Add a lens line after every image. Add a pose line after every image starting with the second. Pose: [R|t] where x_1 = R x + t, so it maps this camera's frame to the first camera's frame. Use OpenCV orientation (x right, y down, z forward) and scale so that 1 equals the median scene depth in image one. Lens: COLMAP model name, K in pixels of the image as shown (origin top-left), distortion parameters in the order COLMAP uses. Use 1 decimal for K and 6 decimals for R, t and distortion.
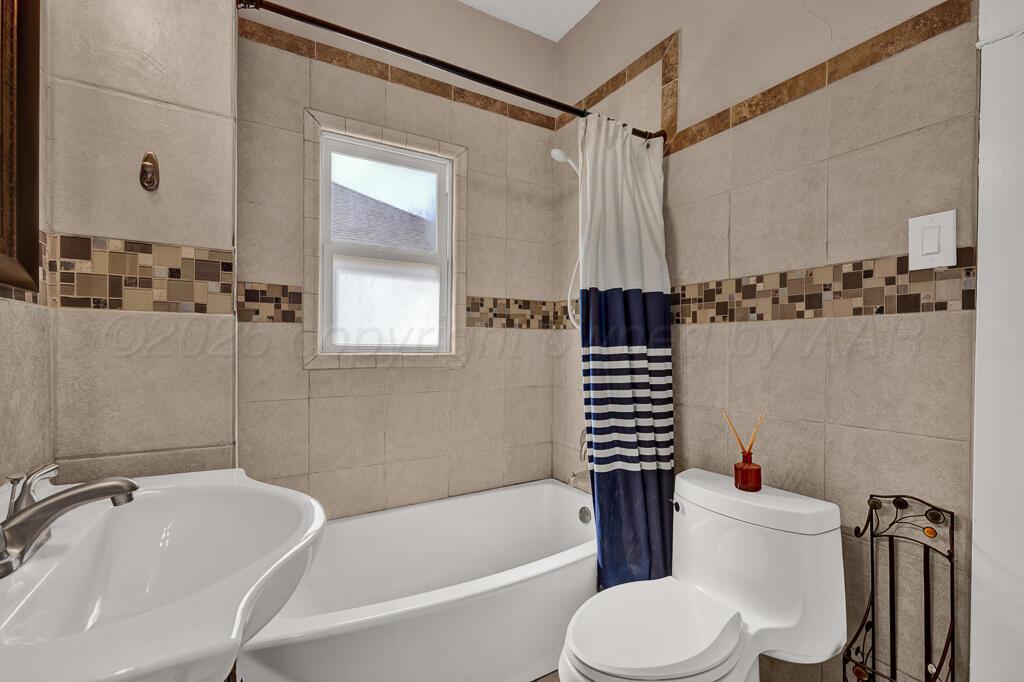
lens RADIAL K [[457.8, 0, 512.1], [0, 457.8, 354.9], [0, 0, 1]] dist [0.000964, 0.000132]
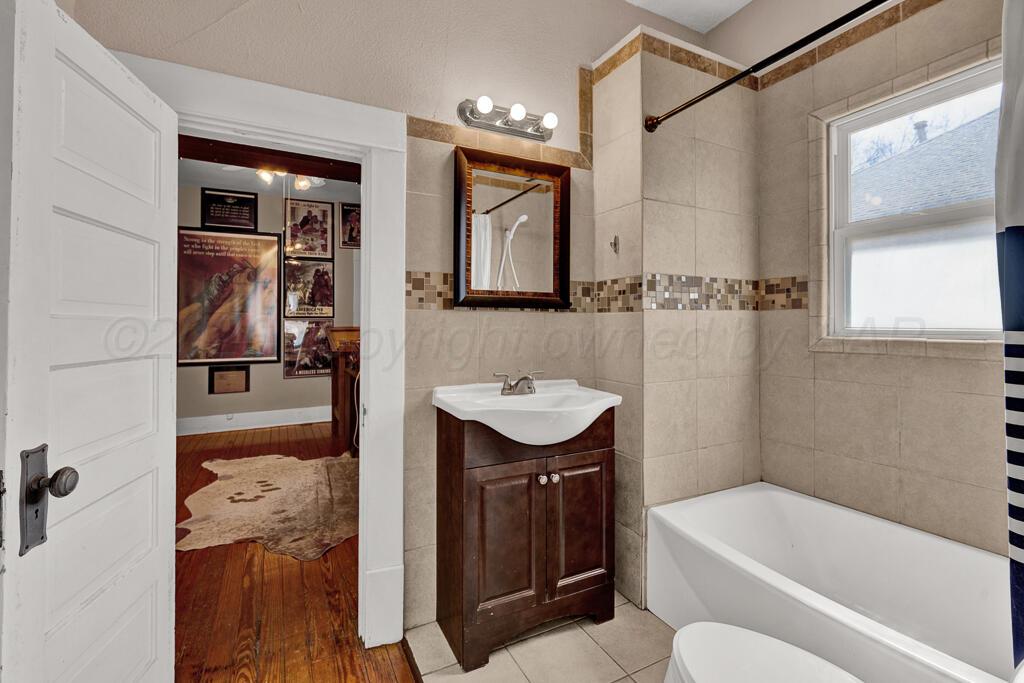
lens RADIAL K [[449.3, 0, 511.7], [0, 449.3, 324.0], [0, 0, 1]] dist [-0.000158, -0.000056]
pose [[-0.066192, -0.008947, -0.997767, 0.668286], [-0.018963, 0.999790, -0.007707, -0.011669], [0.997627, 0.018411, -0.066347, 0.369774]]
